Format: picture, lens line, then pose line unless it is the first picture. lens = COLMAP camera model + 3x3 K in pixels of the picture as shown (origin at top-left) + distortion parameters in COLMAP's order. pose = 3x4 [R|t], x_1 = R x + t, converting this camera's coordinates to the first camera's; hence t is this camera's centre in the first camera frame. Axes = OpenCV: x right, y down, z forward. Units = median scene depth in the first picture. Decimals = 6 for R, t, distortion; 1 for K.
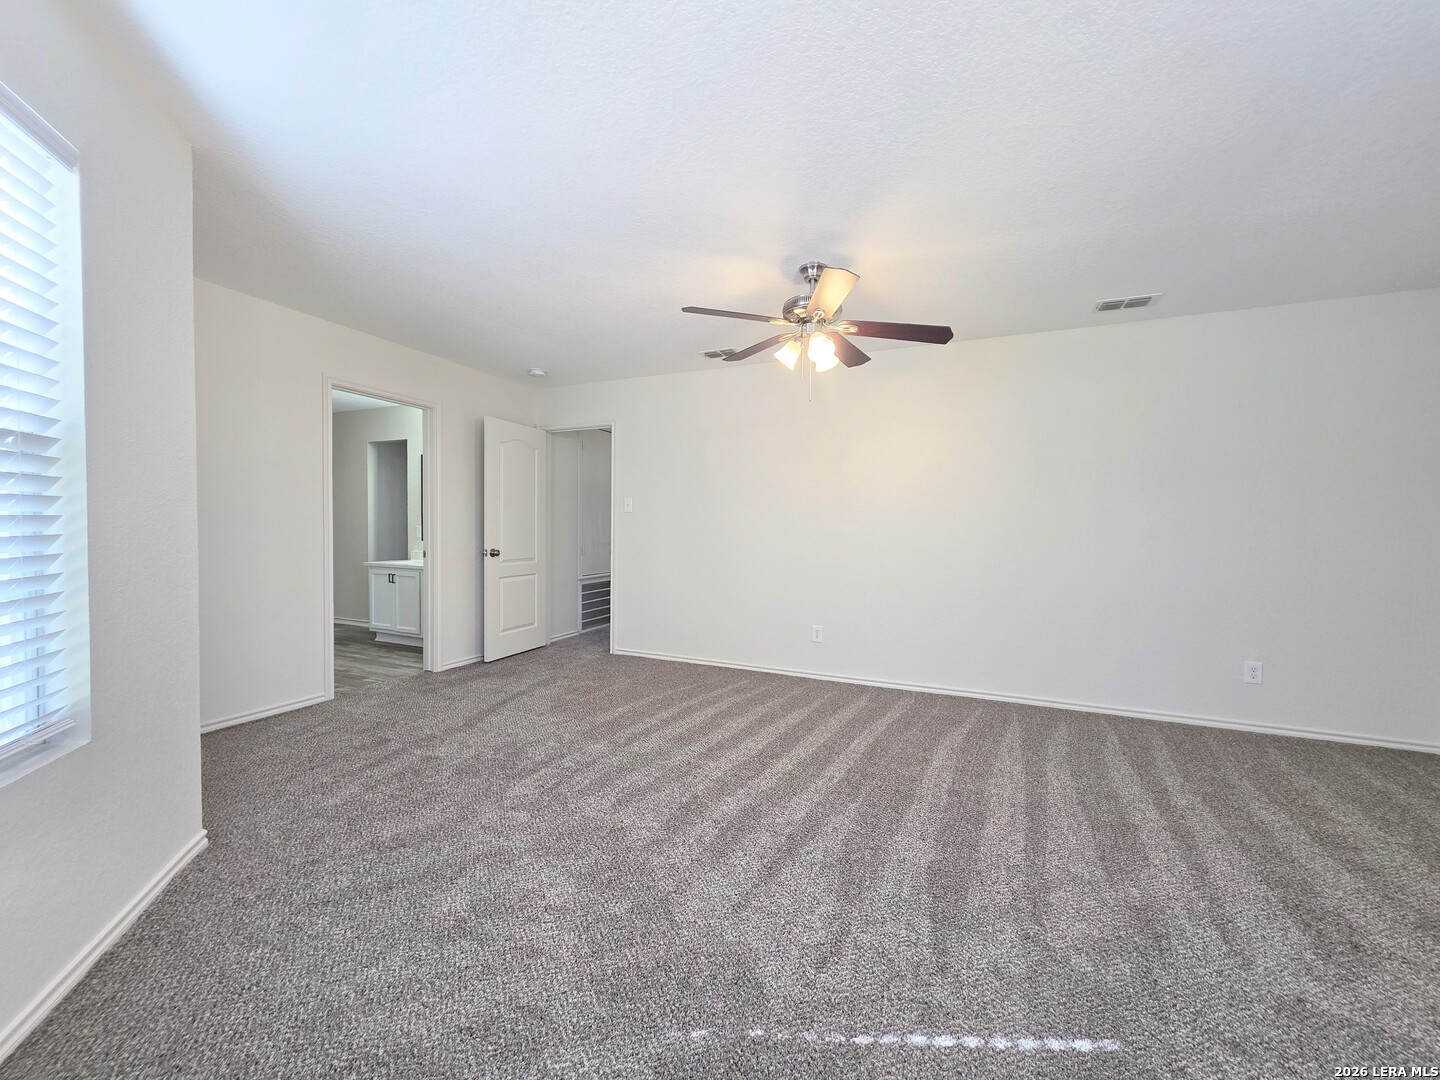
lens RADIAL K [[574.8, 0, 715.1], [0, 574.8, 542.4], [0, 0, 1]] dist [0.002759, 0.000510]
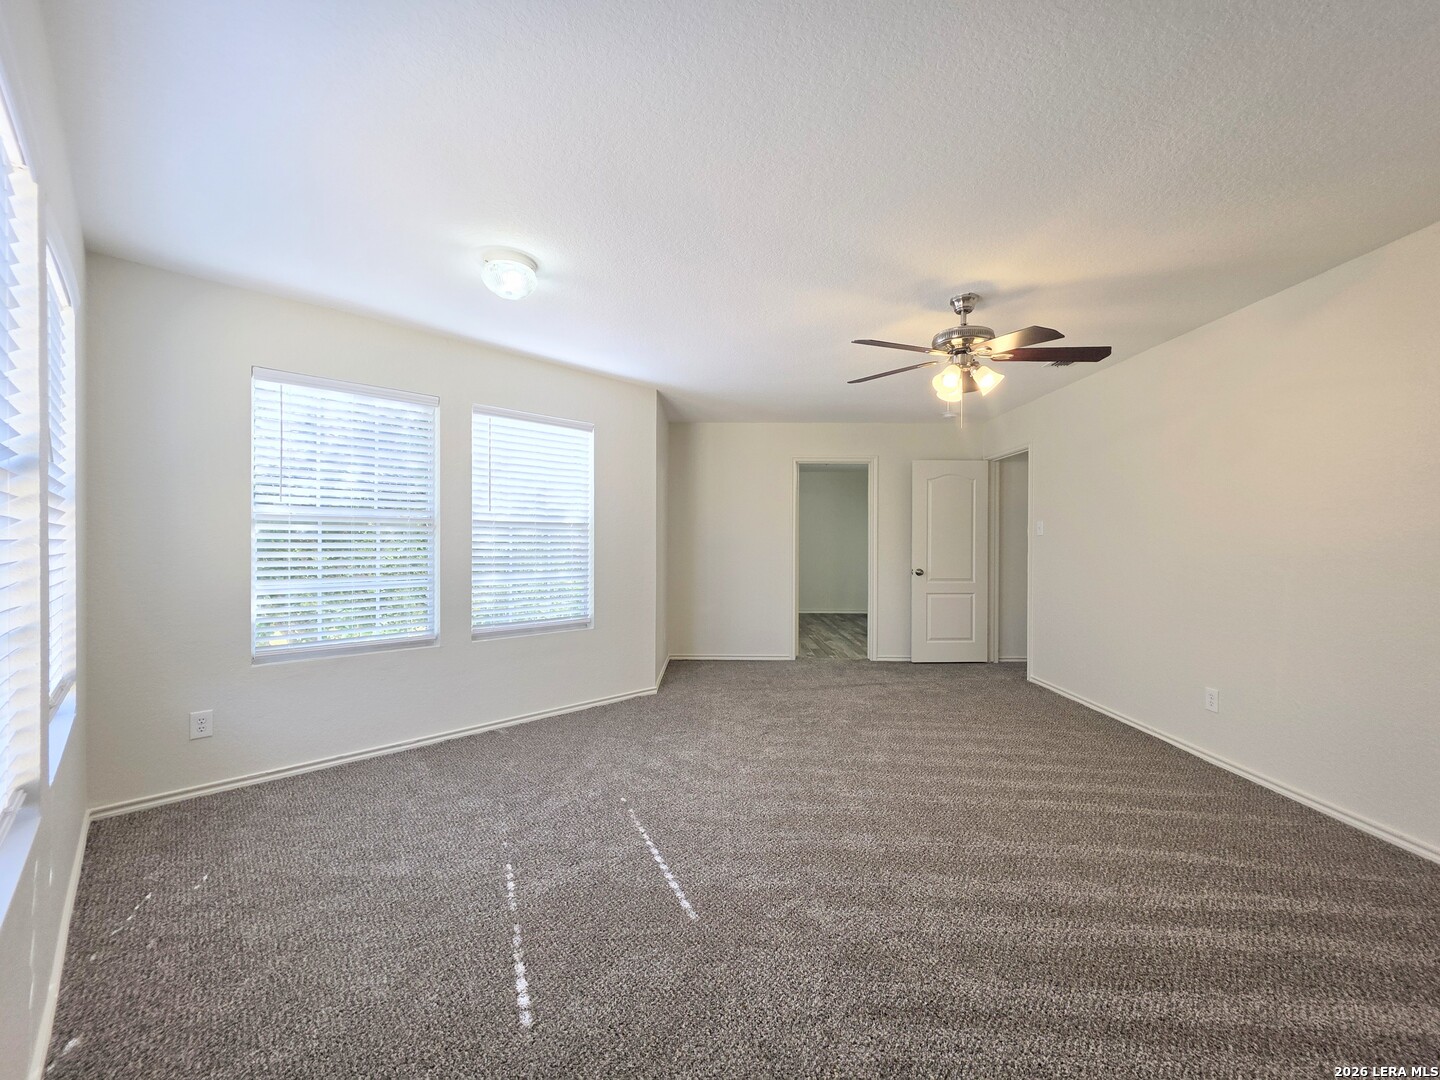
lens RADIAL K [[574.8, 0, 709.4], [0, 574.8, 541.9], [0, 0, 1]] dist [0.002759, 0.000510]
pose [[0.408074, -0.010617, -0.912887, 0.819823], [-0.021109, 0.999555, -0.021061, -0.015666], [0.912705, 0.027865, 0.407668, 0.169511]]
